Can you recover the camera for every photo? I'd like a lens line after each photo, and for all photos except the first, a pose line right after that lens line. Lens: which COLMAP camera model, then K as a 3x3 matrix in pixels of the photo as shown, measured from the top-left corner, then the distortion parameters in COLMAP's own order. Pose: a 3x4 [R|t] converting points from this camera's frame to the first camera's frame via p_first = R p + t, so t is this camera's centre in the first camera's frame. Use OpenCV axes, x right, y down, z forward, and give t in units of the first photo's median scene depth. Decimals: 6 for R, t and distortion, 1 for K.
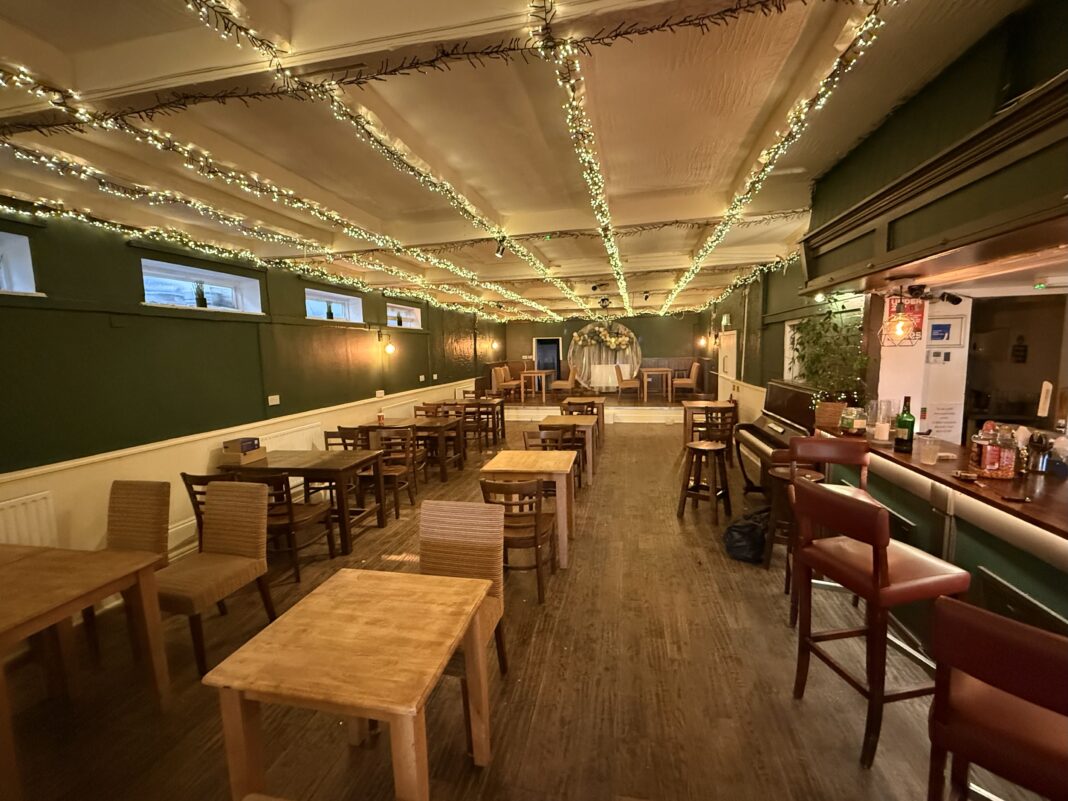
lens RADIAL K [[430.8, 0, 536.6], [0, 430.8, 396.4], [0, 0, 1]] dist [-0.002253, -0.000084]
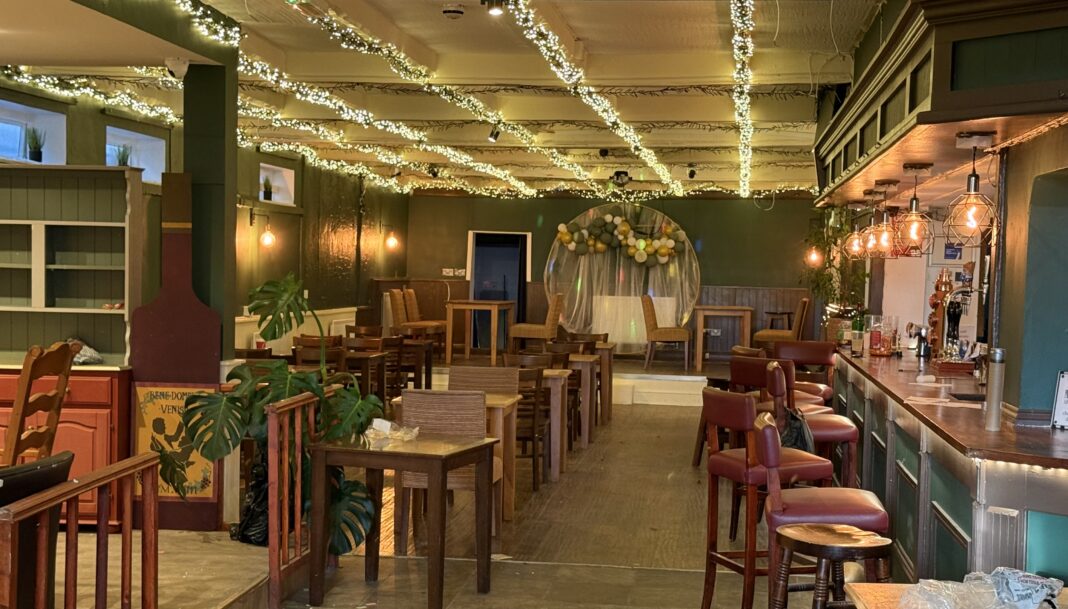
lens RADIAL K [[1486.9, 0, 534.8], [0, 1486.9, 307.9], [0, 0, 1]] dist [0.154790, 0.000000]
pose [[0.995247, 0.047680, 0.084915, -0.077028], [-0.040596, 0.995698, -0.083286, 0.082711], [-0.088521, 0.079443, 0.992901, -0.630272]]
